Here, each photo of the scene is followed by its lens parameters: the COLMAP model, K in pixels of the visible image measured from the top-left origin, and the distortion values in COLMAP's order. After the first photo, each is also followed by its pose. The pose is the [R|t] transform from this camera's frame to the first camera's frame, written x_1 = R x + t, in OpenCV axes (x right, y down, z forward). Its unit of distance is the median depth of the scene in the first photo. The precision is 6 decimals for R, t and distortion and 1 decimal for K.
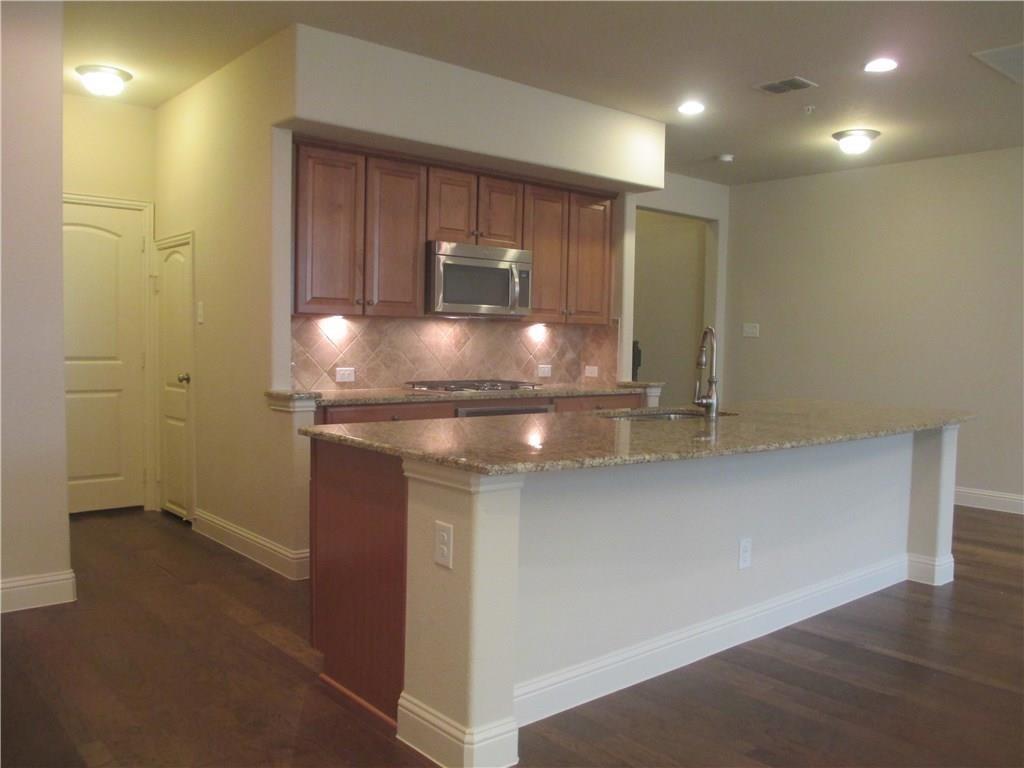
lens RADIAL K [[855.2, 0, 513.4], [0, 855.2, 387.0], [0, 0, 1]] dist [-0.049266, -0.007299]
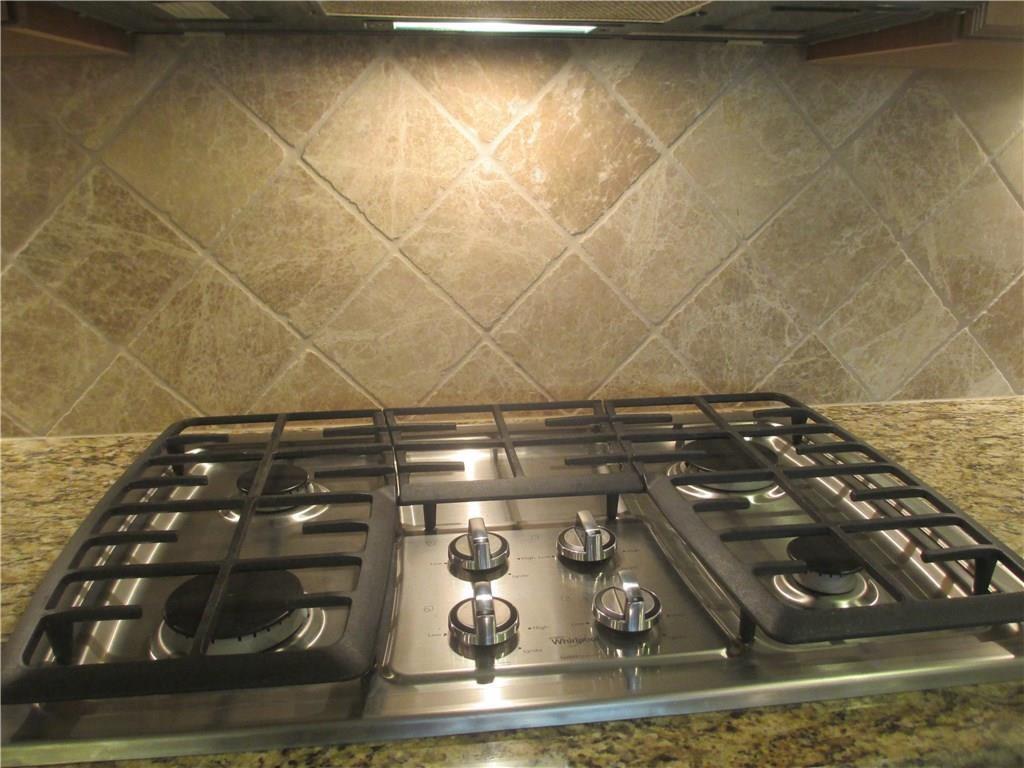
lens RADIAL K [[855.2, 0, 511.5], [0, 855.2, 384.5], [0, 0, 1]] dist [-0.049266, -0.007299]
pose [[0.835681, 0.145857, -0.529493, 0.026875], [-0.016702, 0.970394, 0.240949, -0.057291], [0.548961, -0.192513, 0.813376, 0.894010]]
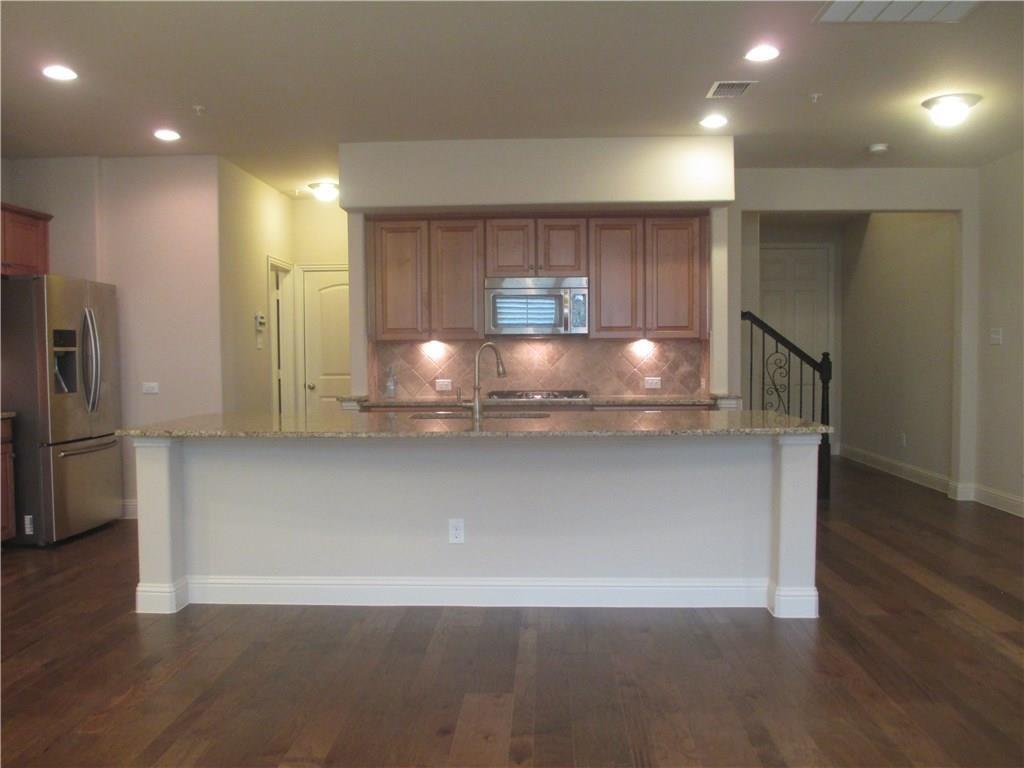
lens RADIAL K [[855.2, 0, 519.5], [0, 855.2, 386.6], [0, 0, 1]] dist [-0.049266, -0.007299]
pose [[0.733533, 0.001684, -0.679652, 0.751871], [-0.016333, 0.999752, -0.015151, 0.005592], [0.679458, 0.022215, 0.733378, 0.112107]]
